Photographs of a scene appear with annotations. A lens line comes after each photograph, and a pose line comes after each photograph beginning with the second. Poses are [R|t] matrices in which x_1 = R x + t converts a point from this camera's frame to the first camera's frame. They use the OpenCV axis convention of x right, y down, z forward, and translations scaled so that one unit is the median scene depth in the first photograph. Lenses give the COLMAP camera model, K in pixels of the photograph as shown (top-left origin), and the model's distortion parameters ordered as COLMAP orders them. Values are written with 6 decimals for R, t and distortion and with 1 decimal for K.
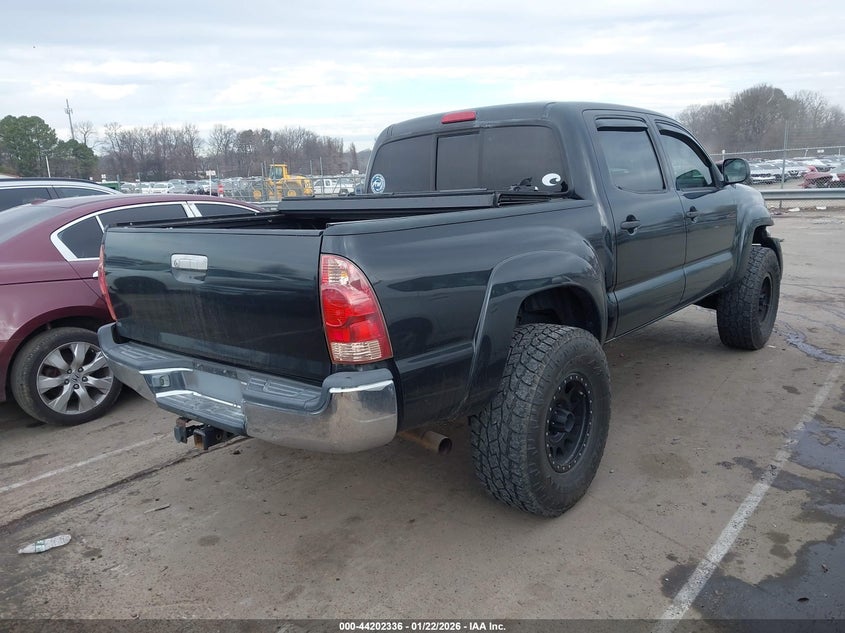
lens RADIAL K [[657.4, 0, 422.5], [0, 657.4, 316.5], [0, 0, 1]] dist [0.032766, 0.002222]
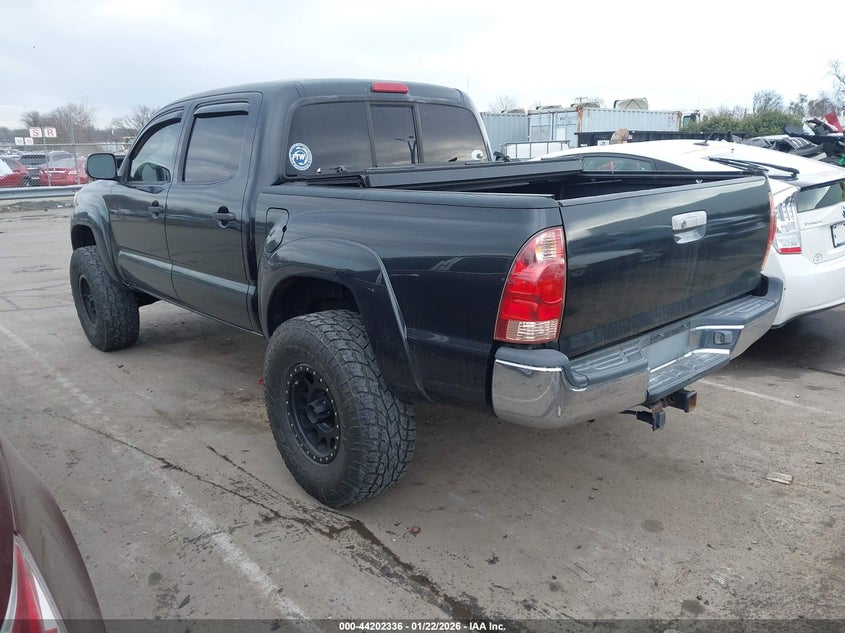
lens RADIAL K [[665.3, 0, 422.5], [0, 665.3, 316.5], [0, 0, 1]] dist [0.009677, 0.001472]
pose [[0.145490, -0.197954, 0.969354, -0.996803], [0.215367, 0.962620, 0.164254, -0.138347], [-0.965634, 0.184869, 0.182684, 0.886946]]
